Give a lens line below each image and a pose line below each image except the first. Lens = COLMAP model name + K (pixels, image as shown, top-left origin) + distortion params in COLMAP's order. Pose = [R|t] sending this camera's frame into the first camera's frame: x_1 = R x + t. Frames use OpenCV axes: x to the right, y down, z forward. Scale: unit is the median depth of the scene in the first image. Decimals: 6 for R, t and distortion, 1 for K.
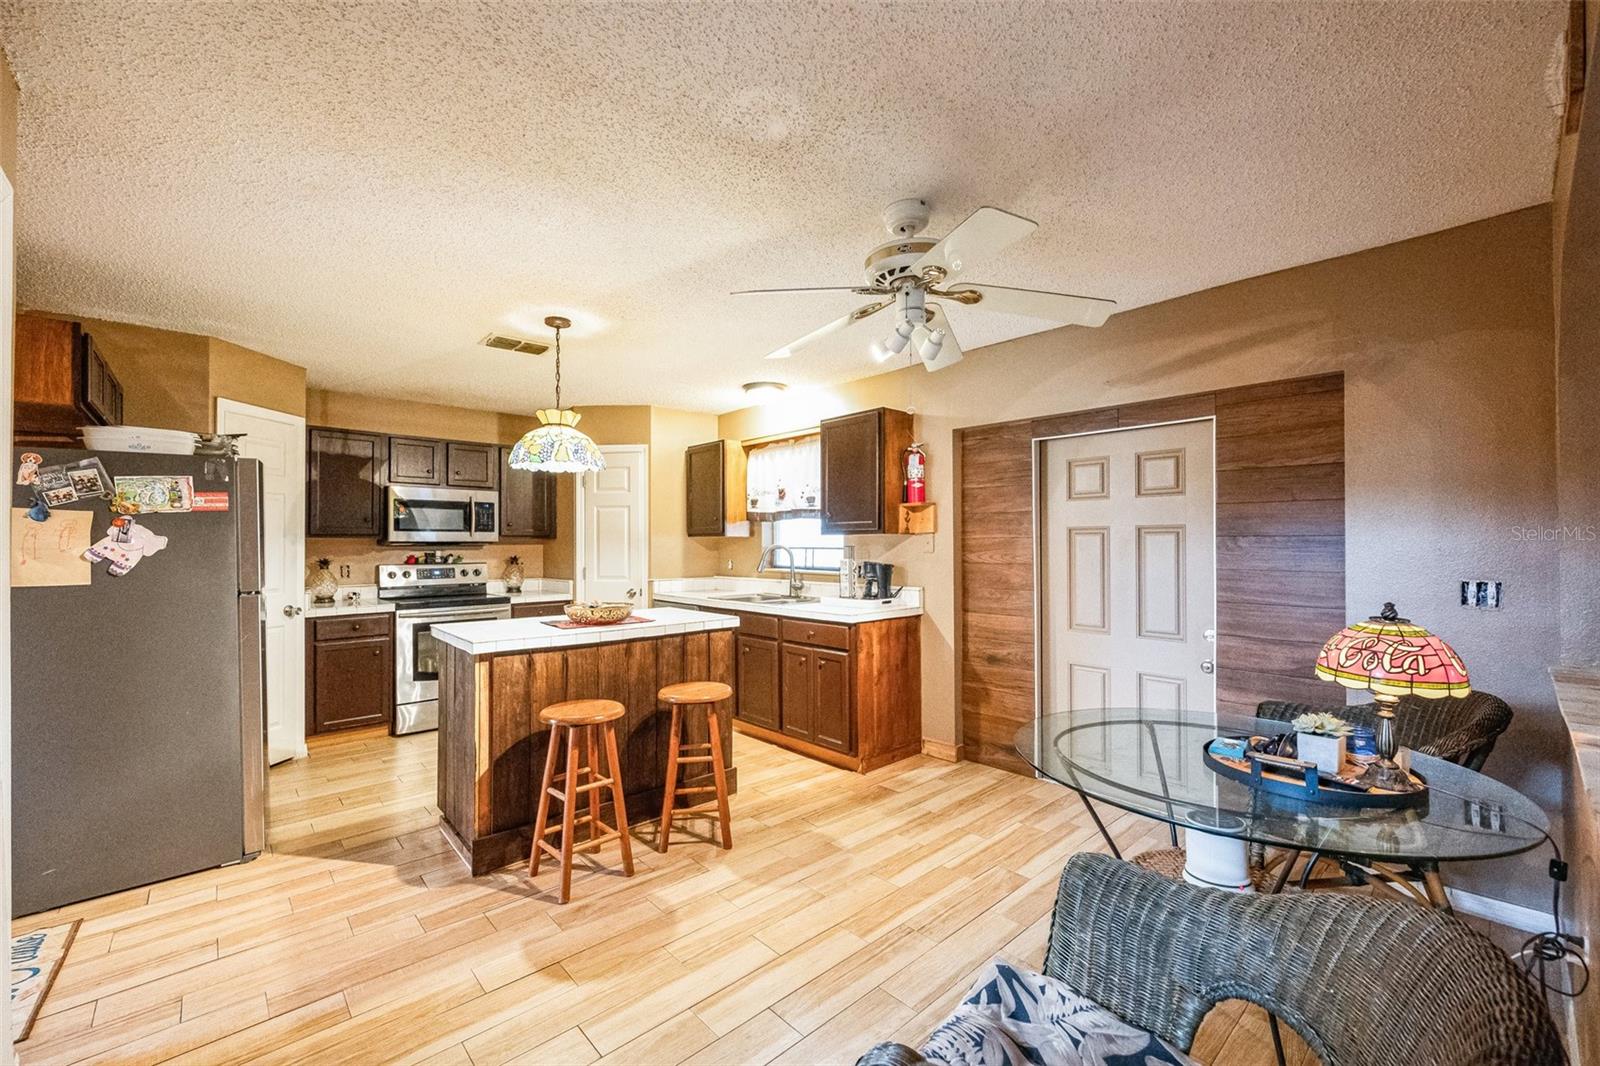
lens RADIAL K [[650.7, 0, 795.2], [0, 650.7, 535.8], [0, 0, 1]] dist [0.006437, -0.002338]
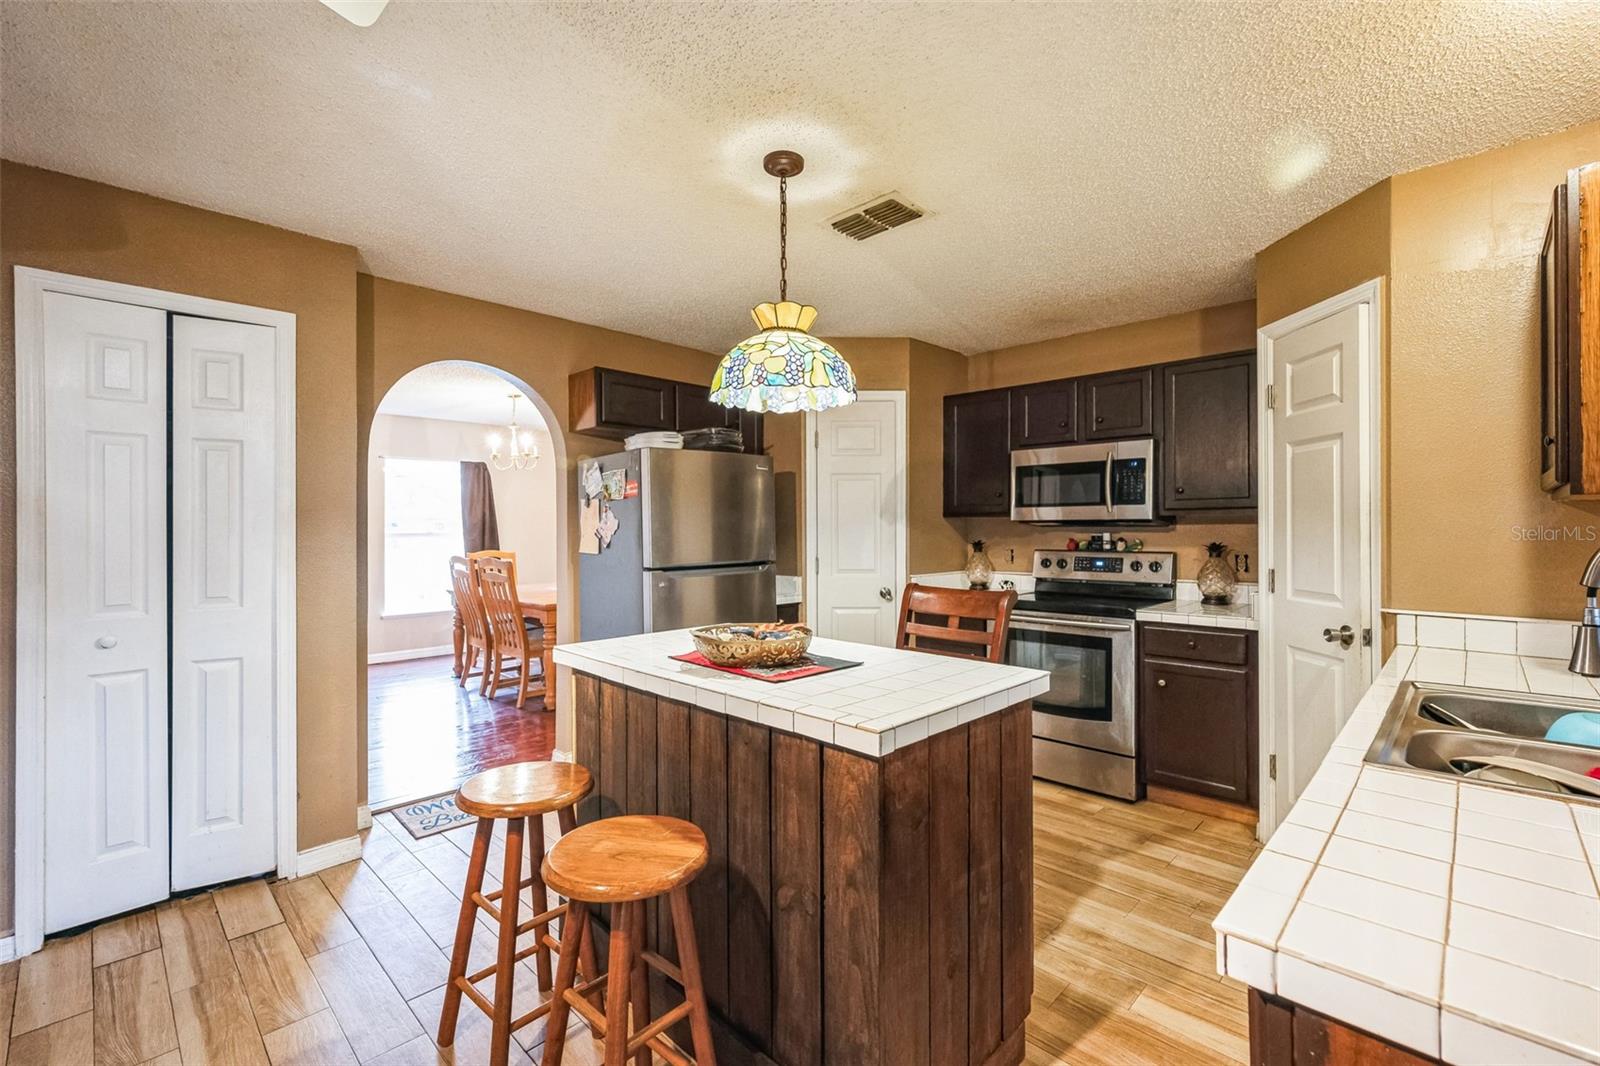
lens RADIAL K [[692.1, 0, 797.1], [0, 692.1, 527.4], [0, 0, 1]] dist [0.003569, -0.000548]
pose [[0.063676, 0.002694, -0.997967, 0.231148], [0.015661, 0.999871, 0.003698, 0.011127], [0.997848, -0.015864, 0.063625, 0.769111]]
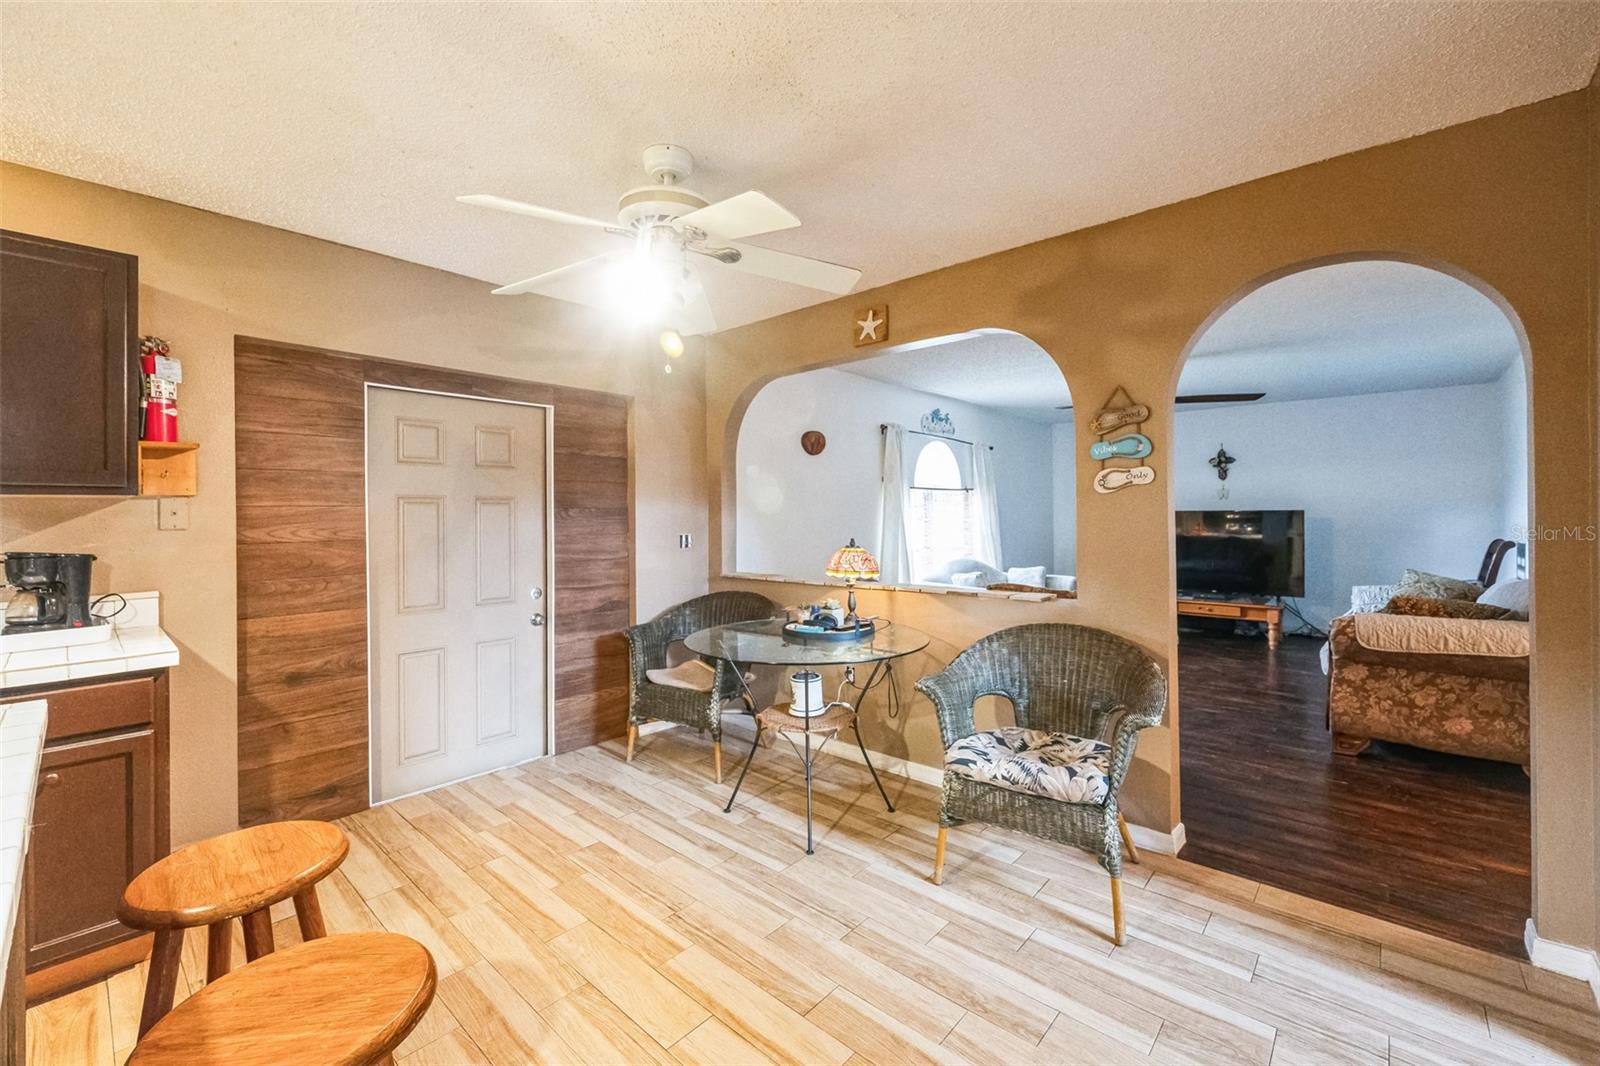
lens RADIAL K [[650.7, 0, 783.6], [0, 650.7, 516.5], [0, 0, 1]] dist [0.006437, -0.002338]
pose [[-0.095476, -0.000647, 0.995432, -0.418485], [-0.006746, 0.999977, 0.000003, 0.010119], [-0.995409, -0.006715, -0.095478, 0.499846]]
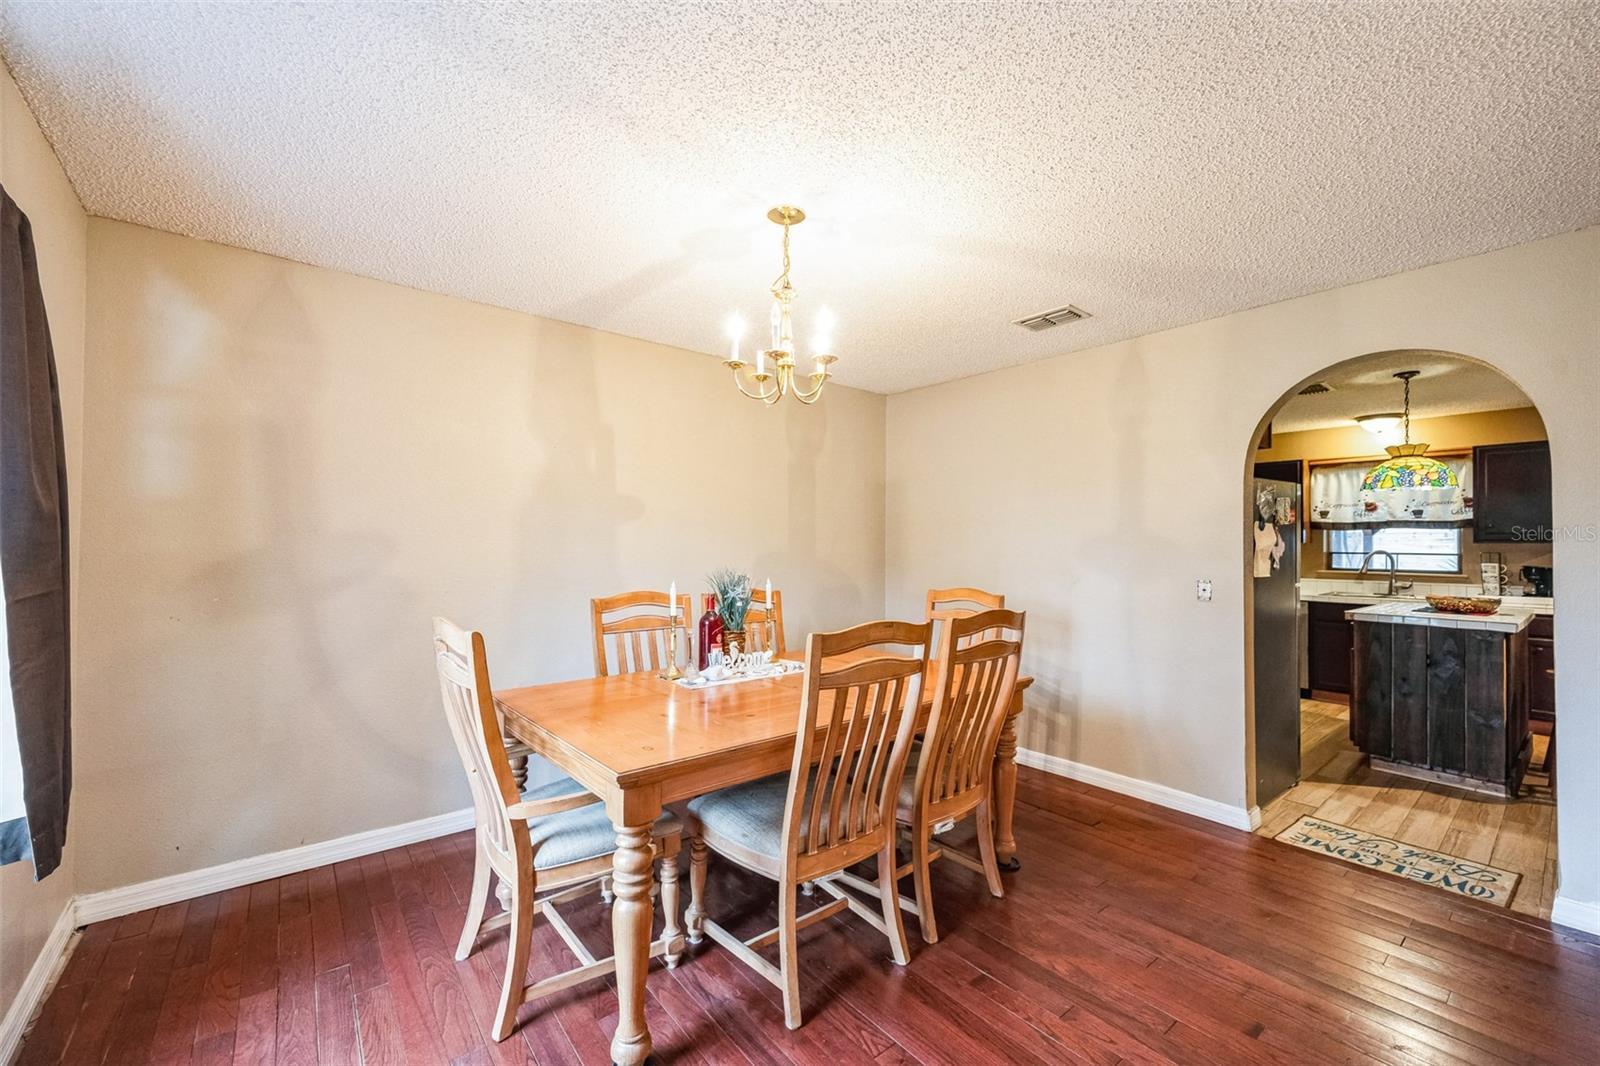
lens RADIAL K [[650.7, 0, 793.5], [0, 650.7, 534.7], [0, 0, 1]] dist [0.006437, -0.002338]
pose [[0.998751, 0.008956, -0.049158, -1.180780], [-0.009129, 0.999953, -0.003304, -0.001599], [0.049126, 0.003749, 0.998786, -0.256226]]
